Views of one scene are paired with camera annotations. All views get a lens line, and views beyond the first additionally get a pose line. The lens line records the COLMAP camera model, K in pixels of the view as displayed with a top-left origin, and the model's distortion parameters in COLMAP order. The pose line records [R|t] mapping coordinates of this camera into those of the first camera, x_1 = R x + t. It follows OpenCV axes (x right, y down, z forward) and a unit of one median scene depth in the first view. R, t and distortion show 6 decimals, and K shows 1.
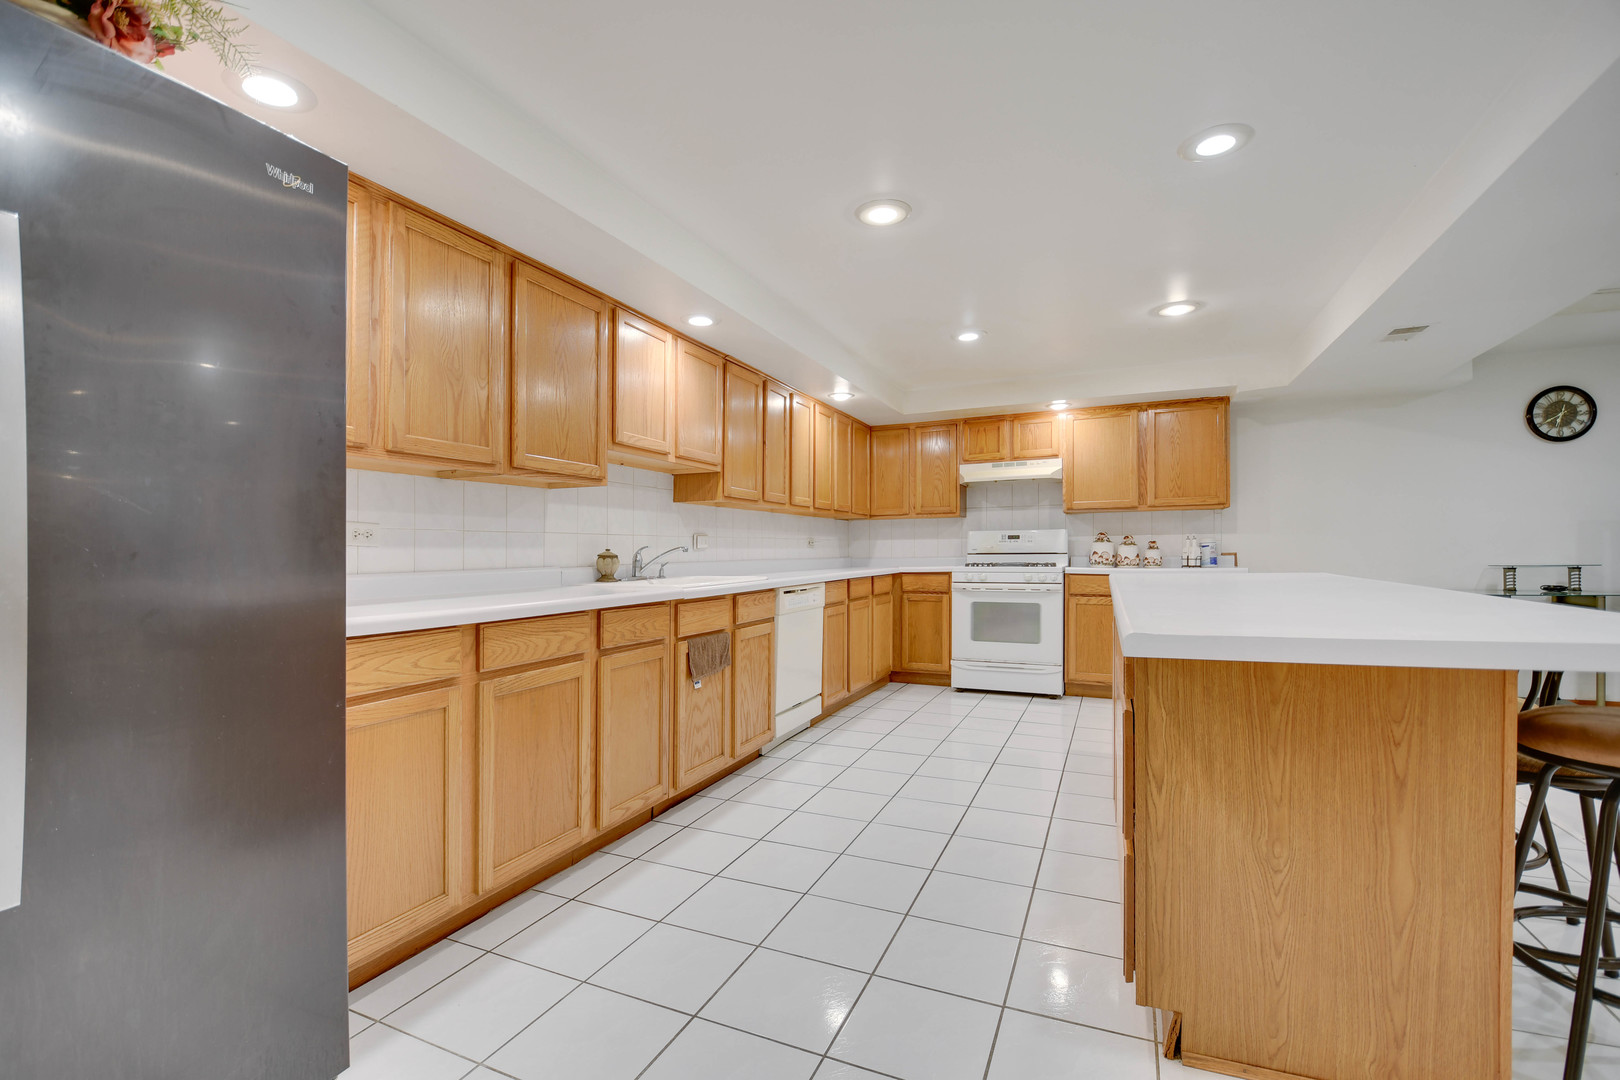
lens RADIAL K [[695.5, 0, 783.9], [0, 695.5, 539.5], [0, 0, 1]] dist [-0.000795, -0.000181]
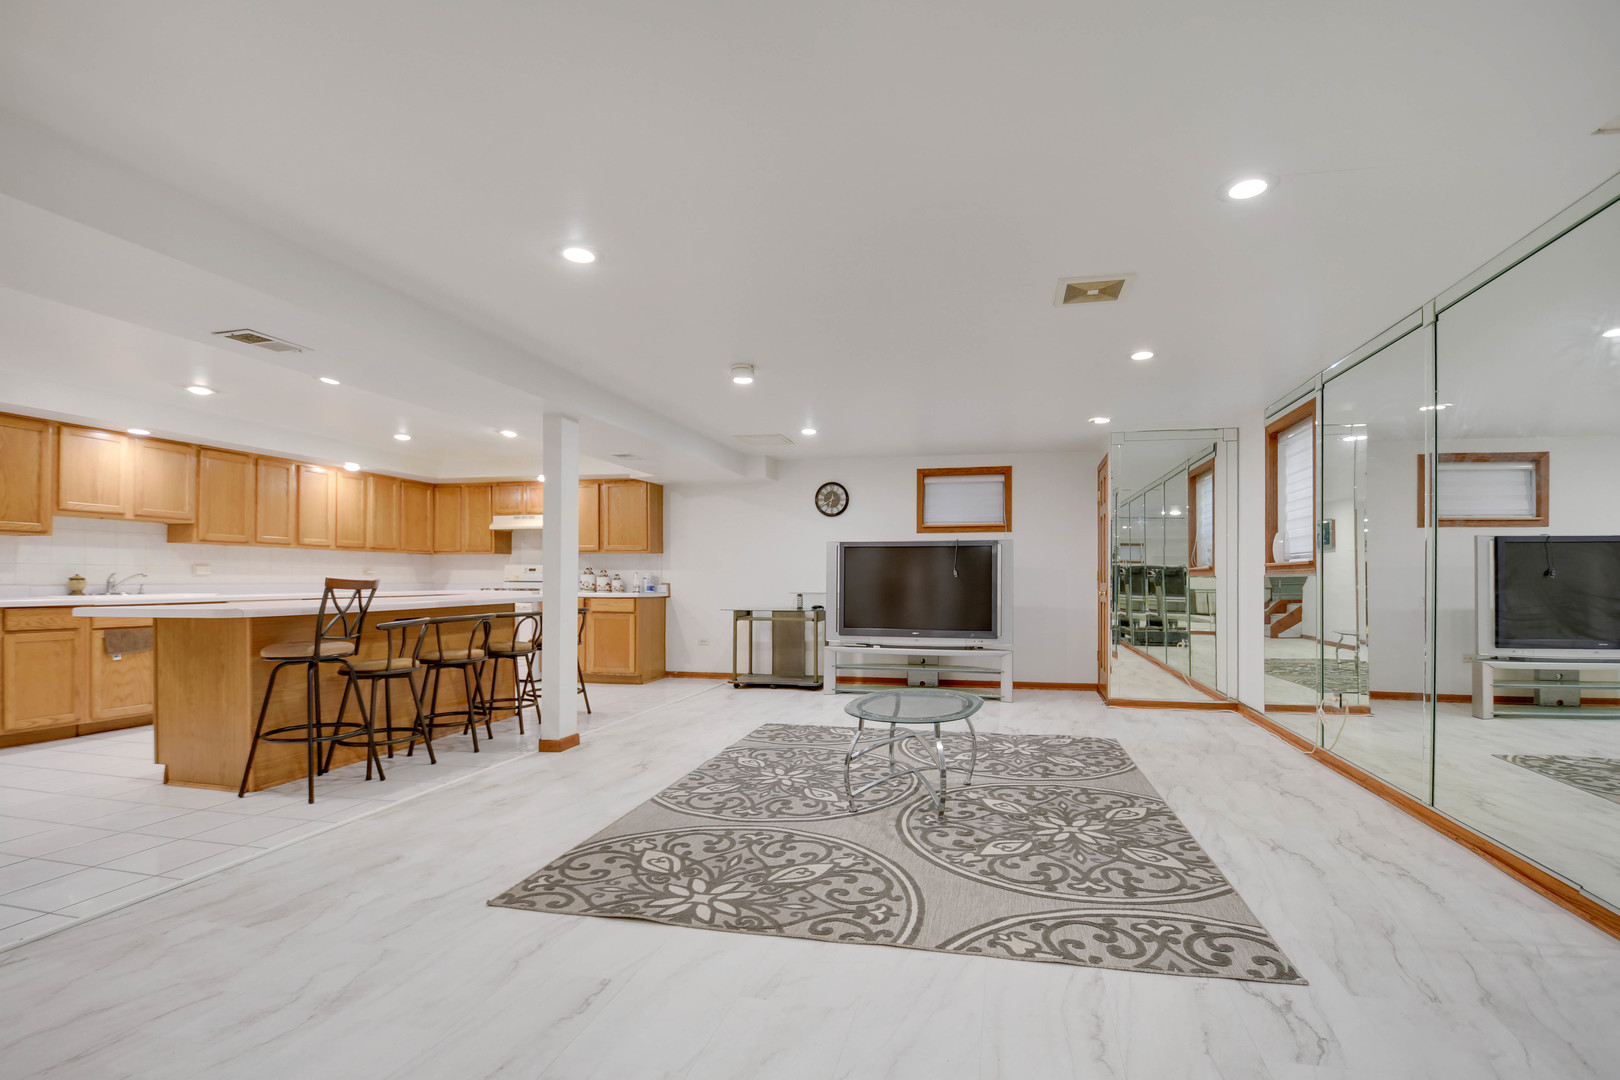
lens RADIAL K [[715.5, 0, 814.7], [0, 715.5, 568.3], [0, 0, 1]] dist [0.011570, -0.019751]
pose [[0.979940, 0.016644, 0.198595, 0.895273], [-0.016955, 0.999856, -0.000135, -0.023268], [-0.198569, -0.003235, 0.980082, -0.749049]]
